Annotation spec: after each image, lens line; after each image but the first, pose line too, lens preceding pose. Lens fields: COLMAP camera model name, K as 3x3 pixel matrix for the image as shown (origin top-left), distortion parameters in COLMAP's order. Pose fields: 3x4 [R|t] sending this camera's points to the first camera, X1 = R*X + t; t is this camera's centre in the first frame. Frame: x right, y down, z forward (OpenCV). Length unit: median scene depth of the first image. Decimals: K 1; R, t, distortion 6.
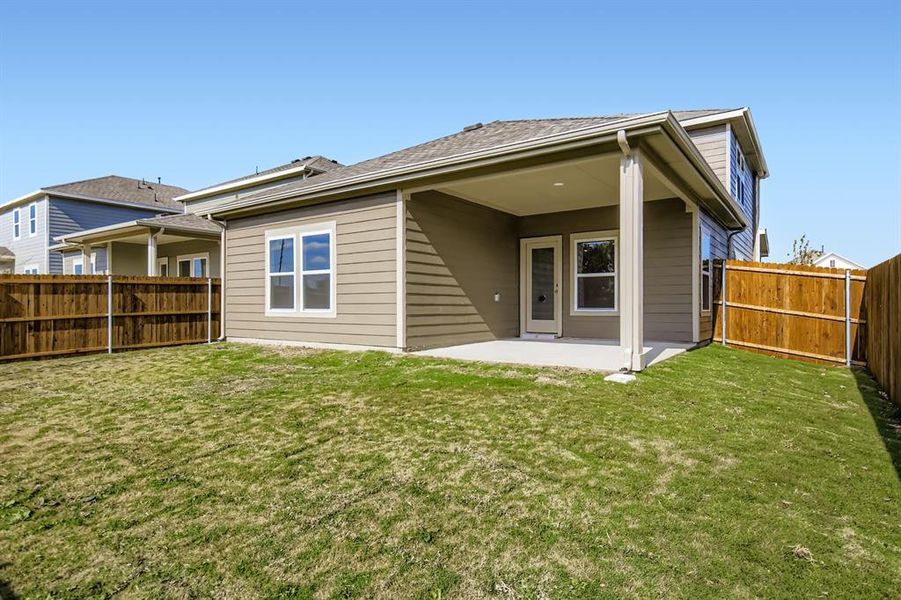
lens RADIAL K [[507.3, 0, 452.4], [0, 507.3, 302.2], [0, 0, 1]] dist [-0.002970, 0.000129]
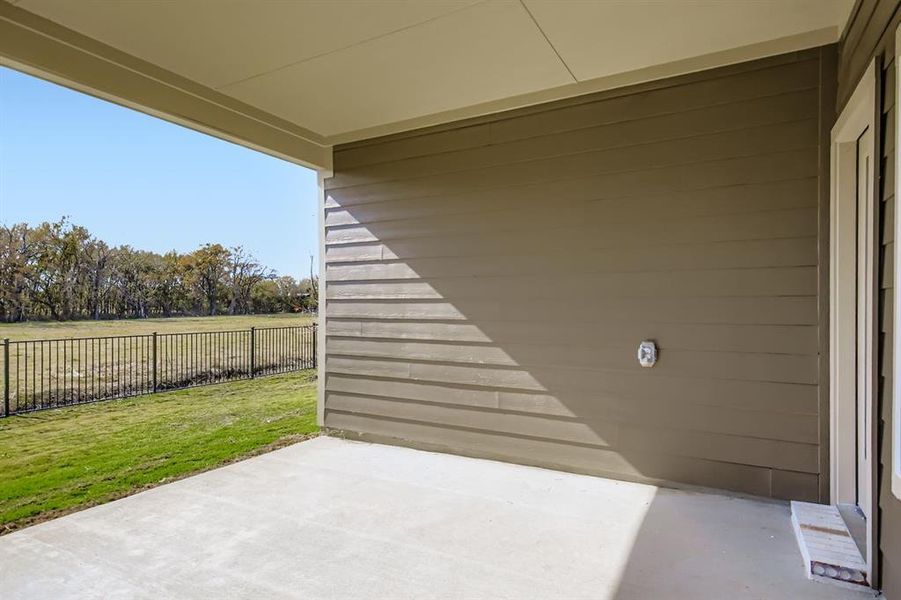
lens RADIAL K [[507.3, 0, 452.2], [0, 507.3, 299.5], [0, 0, 1]] dist [-0.002970, 0.000129]
pose [[0.108077, 0.004223, -0.994134, 0.478570], [0.002870, 0.999985, 0.004560, -0.056260], [0.994138, -0.003346, 0.108064, 0.989881]]
